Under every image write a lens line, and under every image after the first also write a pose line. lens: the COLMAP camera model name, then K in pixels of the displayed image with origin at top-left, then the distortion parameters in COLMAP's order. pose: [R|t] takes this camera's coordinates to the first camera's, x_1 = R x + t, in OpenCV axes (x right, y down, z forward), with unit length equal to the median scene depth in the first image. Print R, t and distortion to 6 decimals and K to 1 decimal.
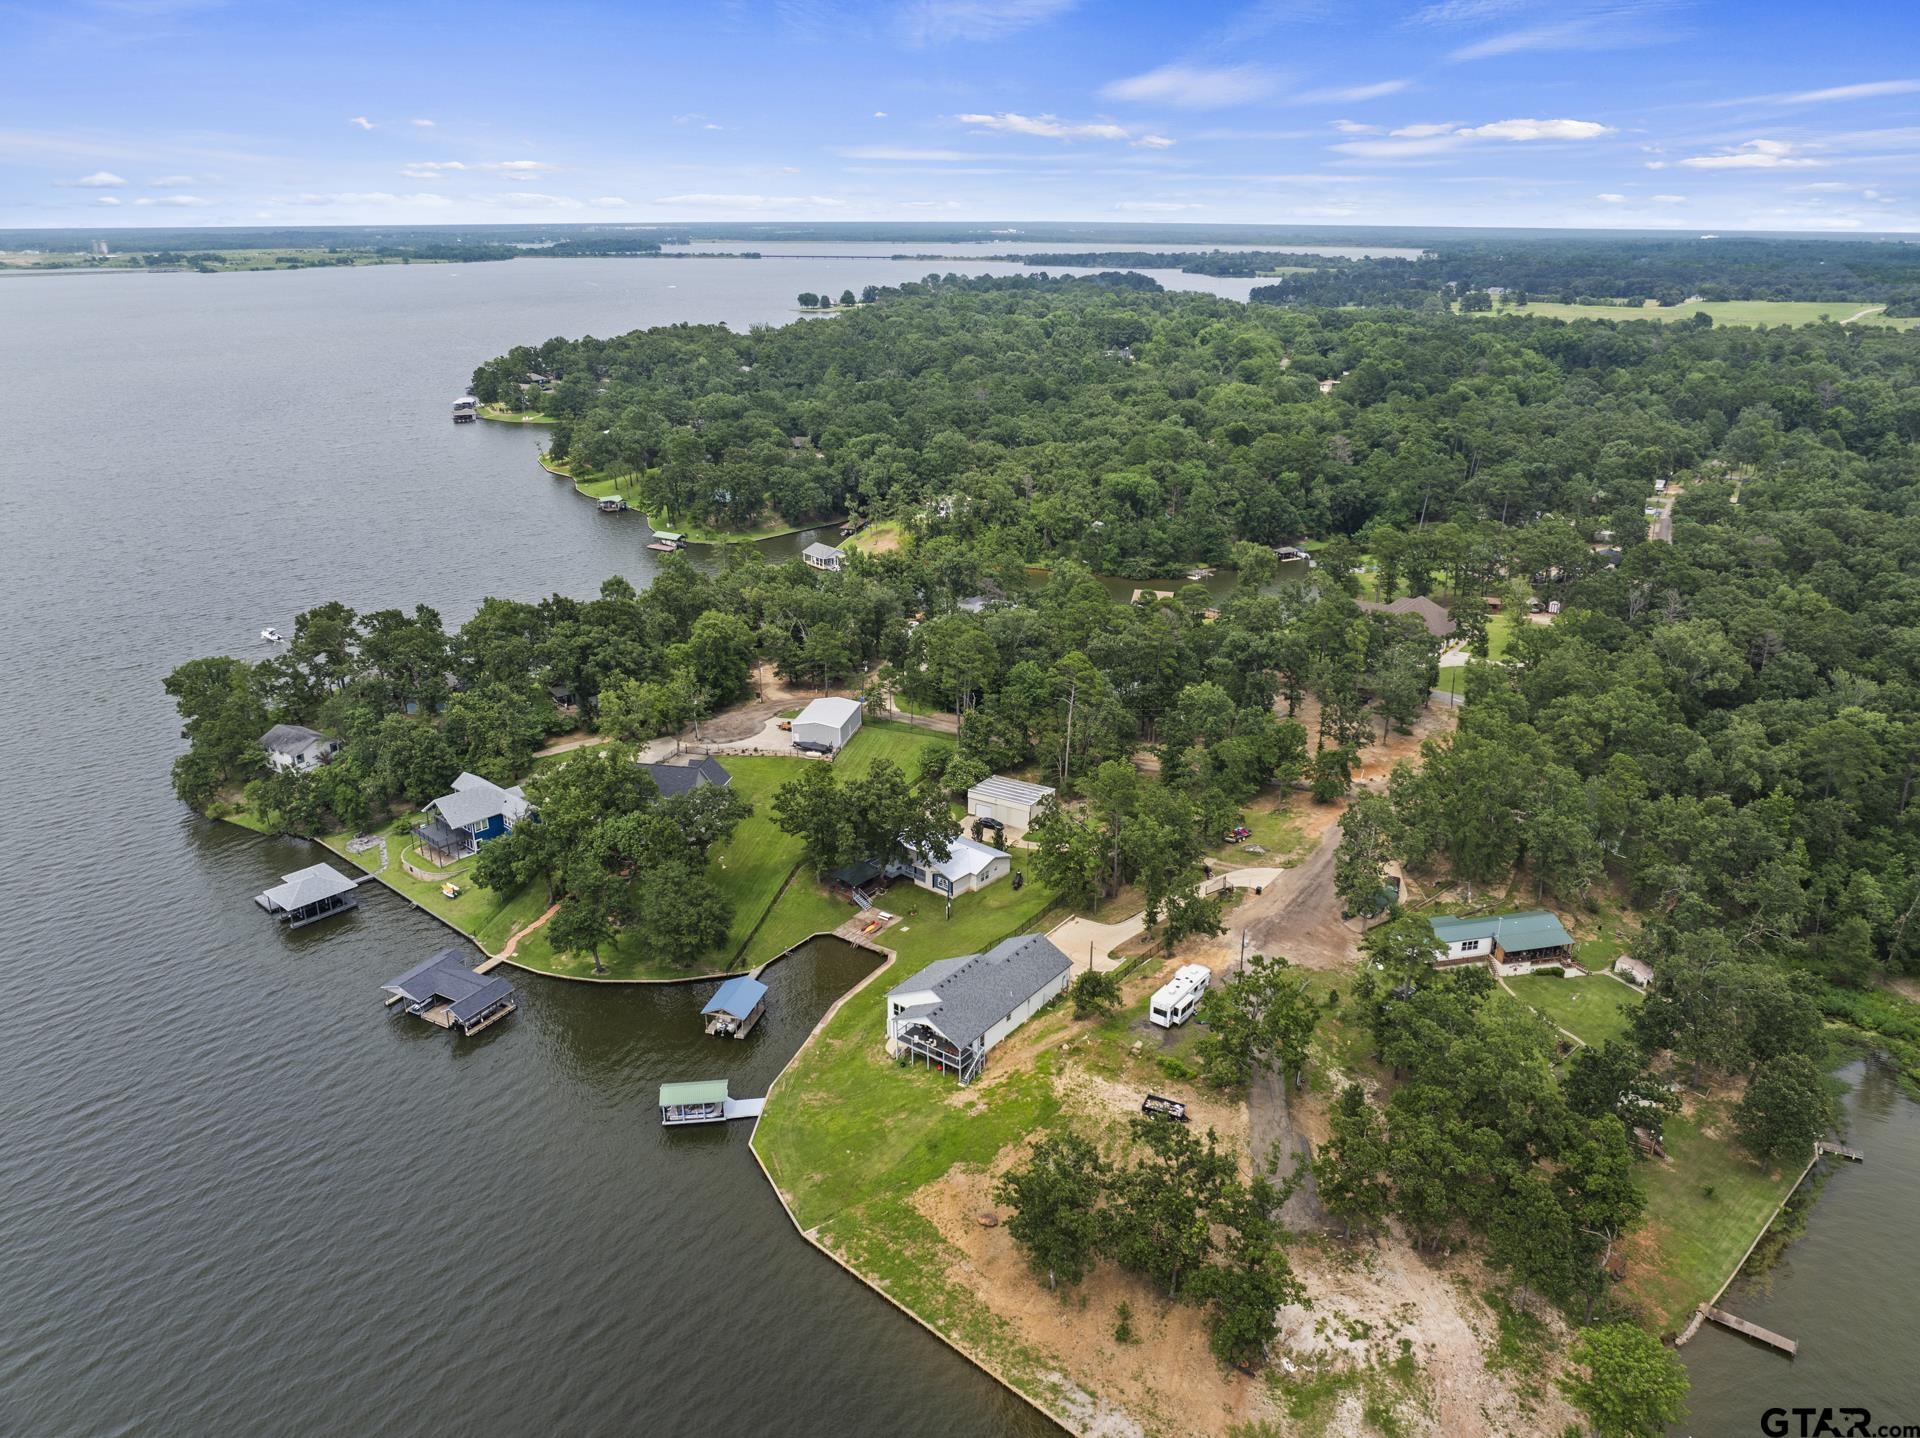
lens RADIAL K [[1351.4, 0, 971.0], [0, 1351.4, 711.1], [0, 0, 1]] dist [-0.037007, 0.003998]
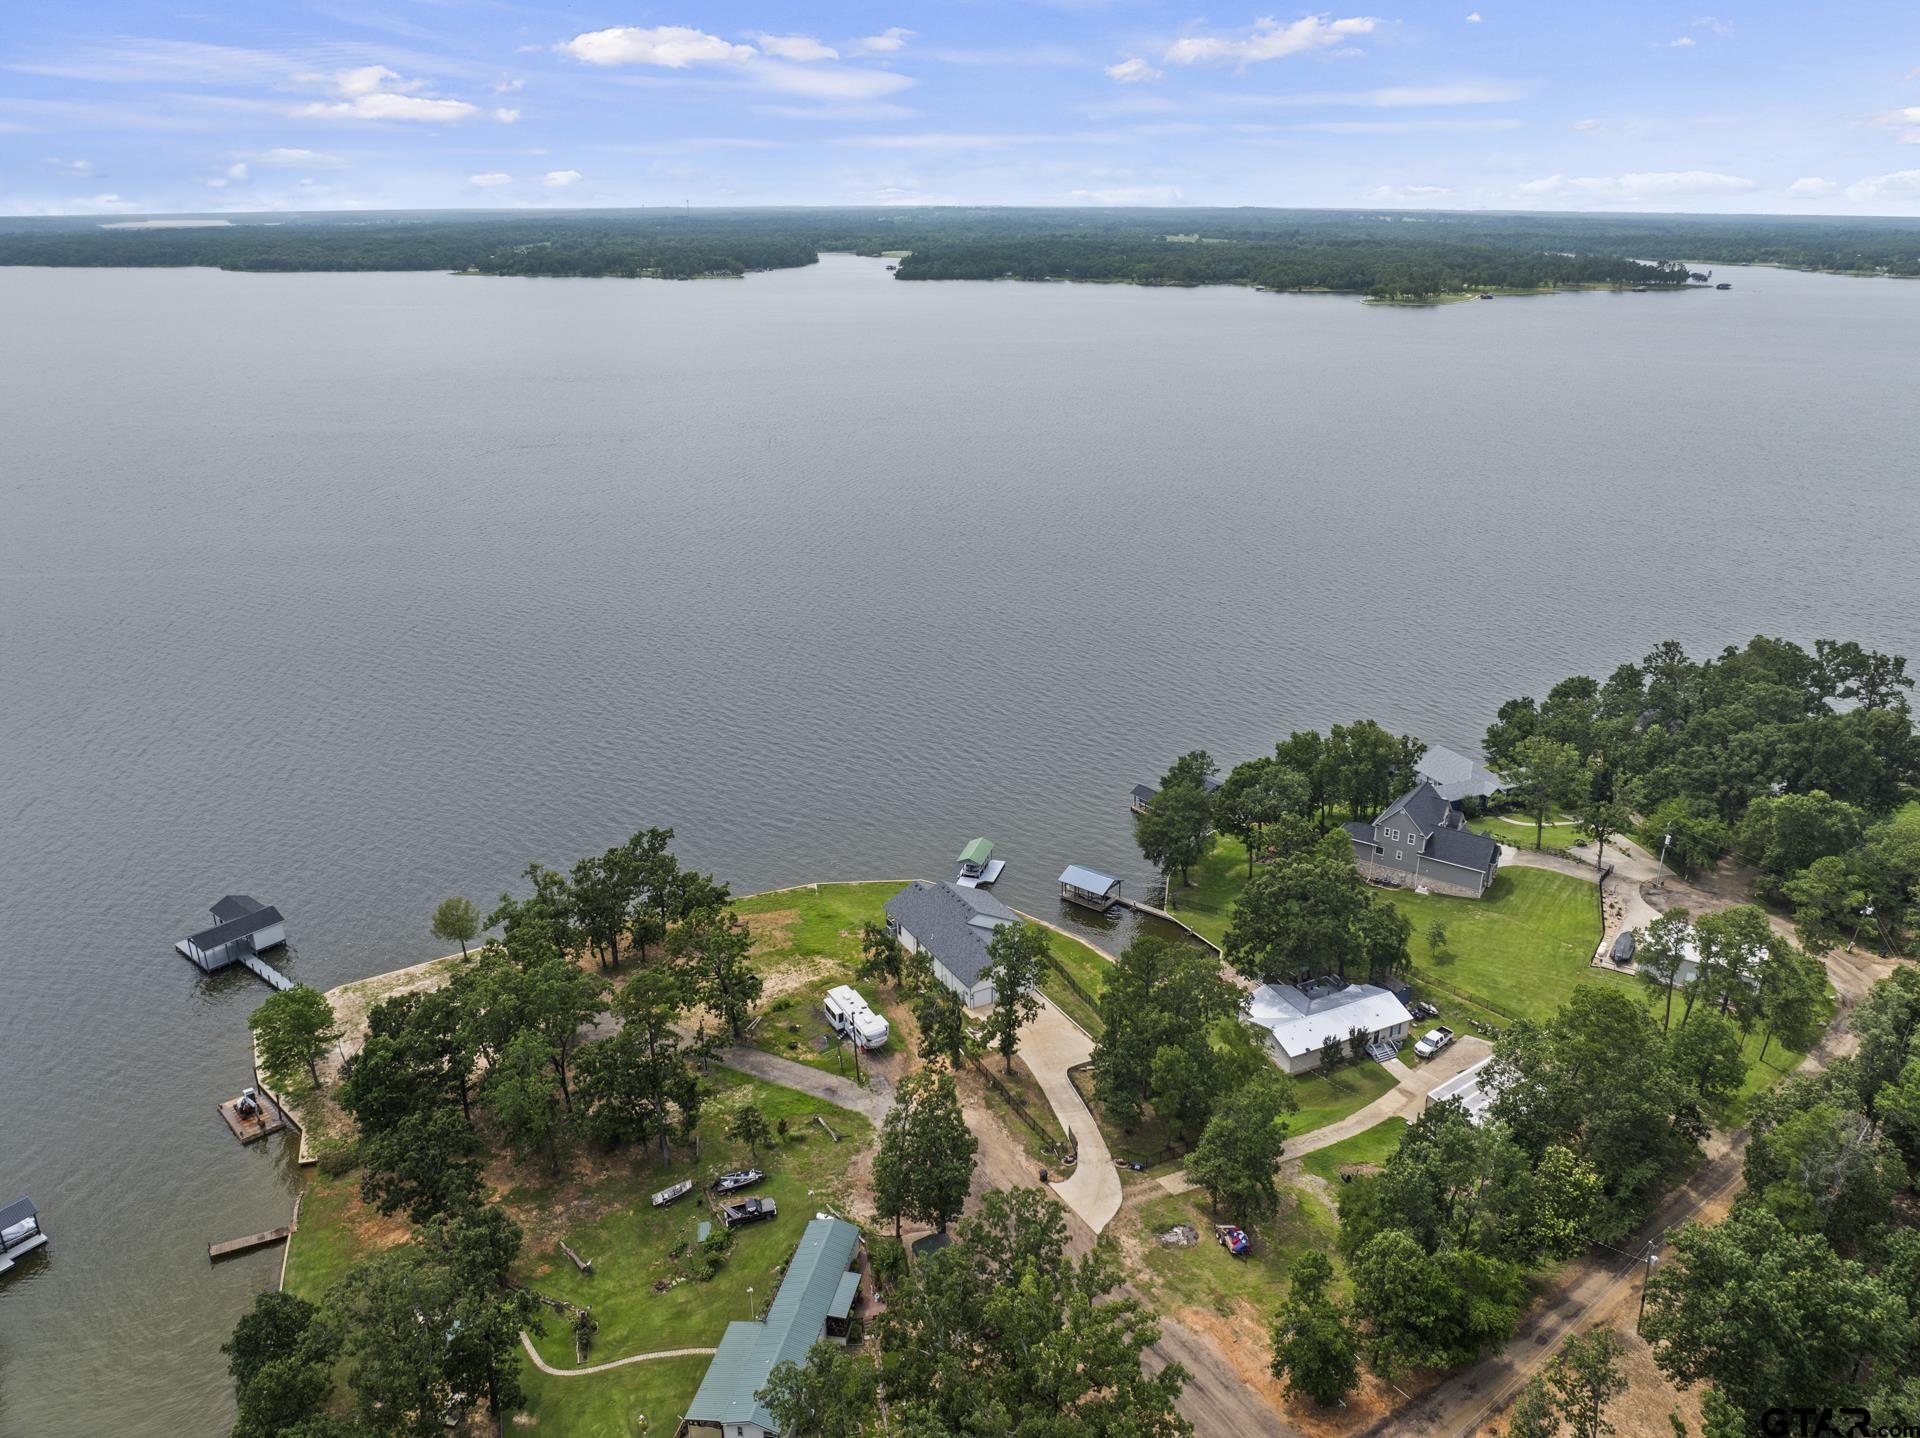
lens RADIAL K [[1351.4, 0, 971.0], [0, 1351.4, 711.1], [0, 0, 1]] dist [-0.037007, 0.003998]
pose [[-0.402685, 0.320526, -0.857384, 0.917213], [-0.315738, 0.830556, 0.458788, -0.456806], [0.859159, 0.455456, -0.233251, 1.256508]]
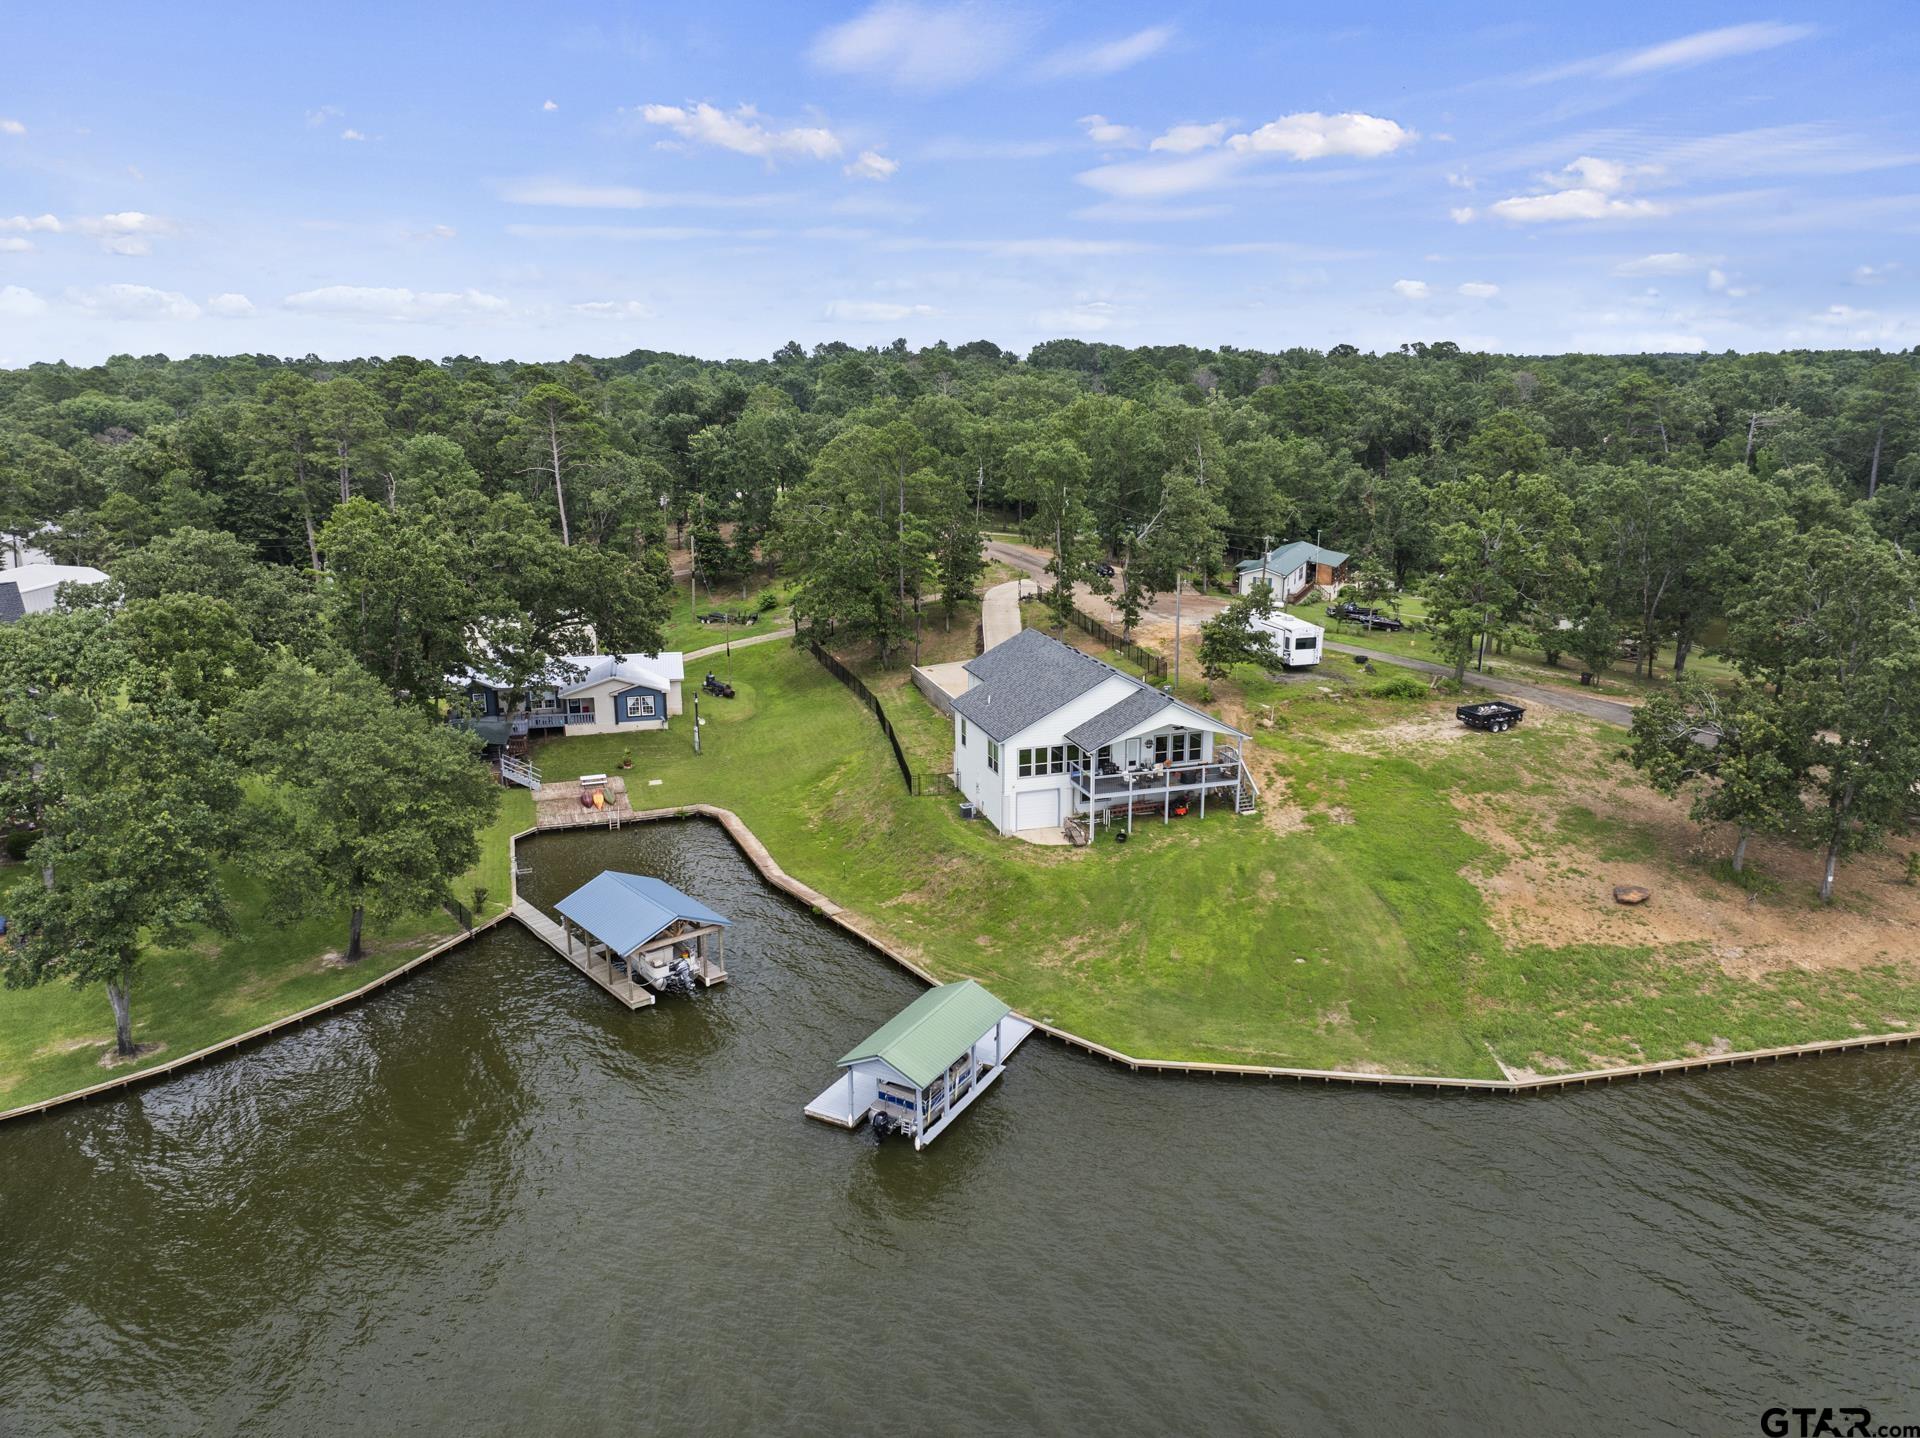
lens RADIAL K [[1350.1, 0, 965.2], [0, 1350.1, 708.2], [0, 0, 1]] dist [-0.038019, -0.005740]
pose [[0.585052, -0.201073, 0.785674, -0.473325], [0.279877, 0.959319, 0.037103, 0.188946], [-0.761172, 0.198185, 0.617527, 0.754966]]
